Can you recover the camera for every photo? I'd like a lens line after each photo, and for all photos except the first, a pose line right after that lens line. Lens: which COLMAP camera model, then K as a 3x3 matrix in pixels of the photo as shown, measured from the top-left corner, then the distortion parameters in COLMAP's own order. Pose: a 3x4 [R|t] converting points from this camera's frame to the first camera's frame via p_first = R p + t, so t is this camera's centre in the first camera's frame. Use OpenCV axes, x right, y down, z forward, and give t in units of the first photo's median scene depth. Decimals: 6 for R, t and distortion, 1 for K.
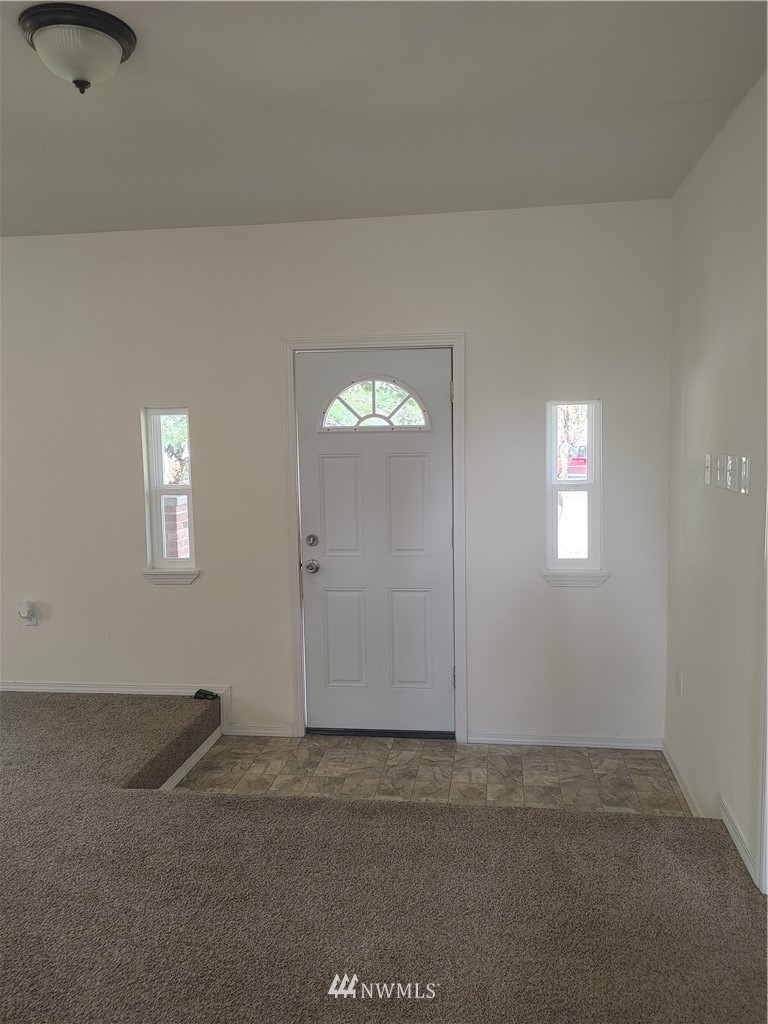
lens RADIAL K [[773.7, 0, 384.0], [0, 773.7, 512.0], [0, 0, 1]] dist [0.041857, -0.007894]
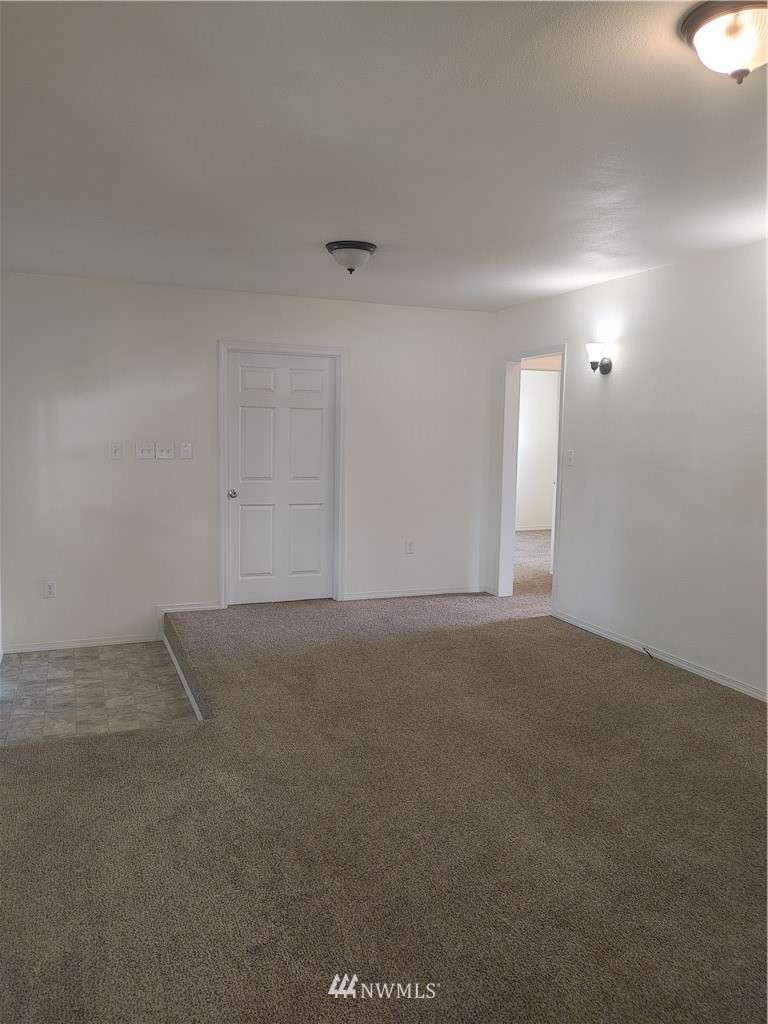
lens RADIAL K [[781.2, 0, 384.7], [0, 781.2, 506.2], [0, 0, 1]] dist [0.032238, -0.005865]
pose [[-0.502223, -0.076804, 0.861321, -1.207063], [0.078649, 0.987863, 0.133946, -0.099049], [-0.861154, 0.135013, -0.490087, 1.061295]]
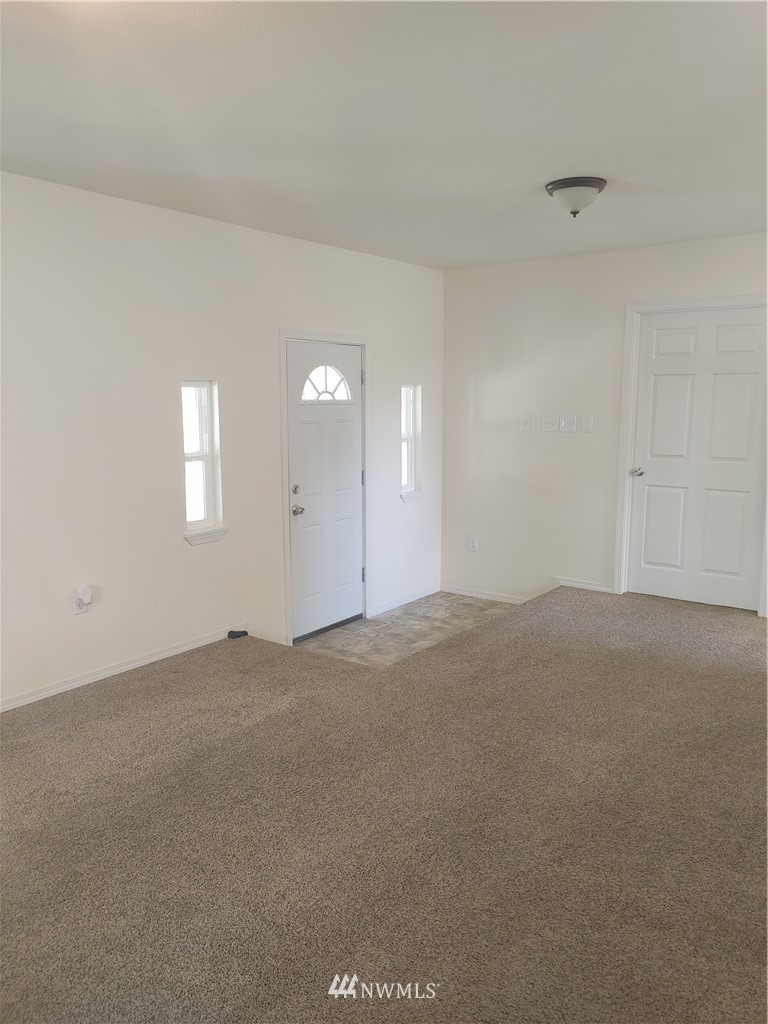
lens RADIAL K [[781.2, 0, 384.7], [0, 781.2, 506.2], [0, 0, 1]] dist [0.032238, -0.005865]
pose [[0.478950, -0.107603, 0.871223, -1.179108], [0.082238, 0.993594, 0.077506, -0.024043], [-0.873982, 0.034526, 0.484731, 0.261960]]
